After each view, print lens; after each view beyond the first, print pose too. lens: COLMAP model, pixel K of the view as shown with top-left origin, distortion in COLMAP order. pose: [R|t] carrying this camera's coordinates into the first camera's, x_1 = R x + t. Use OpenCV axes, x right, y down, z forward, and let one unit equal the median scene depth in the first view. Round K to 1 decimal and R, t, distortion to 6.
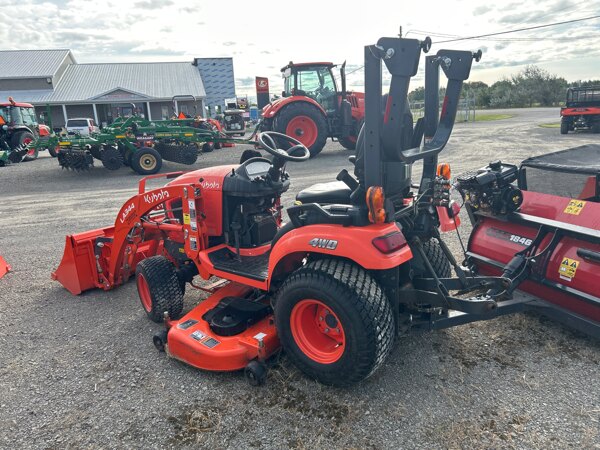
lens RADIAL K [[449.4, 0, 300.0], [0, 449.4, 225.0], [0, 0, 1]] dist [-0.002388, 0.064948]
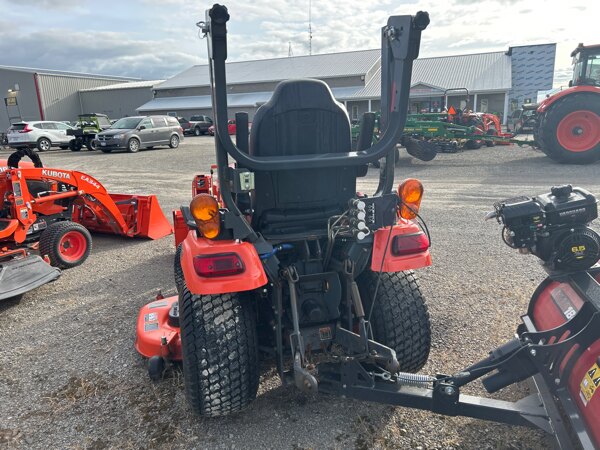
lens RADIAL K [[452.0, 0, 300.0], [0, 452.0, 225.0], [0, 0, 1]] dist [0.005125, 0.002769]
pose [[0.794329, 0.156992, -0.586851, 0.099420], [-0.150176, 0.986793, 0.060713, -0.013302], [0.588632, 0.039905, 0.807415, 0.052004]]
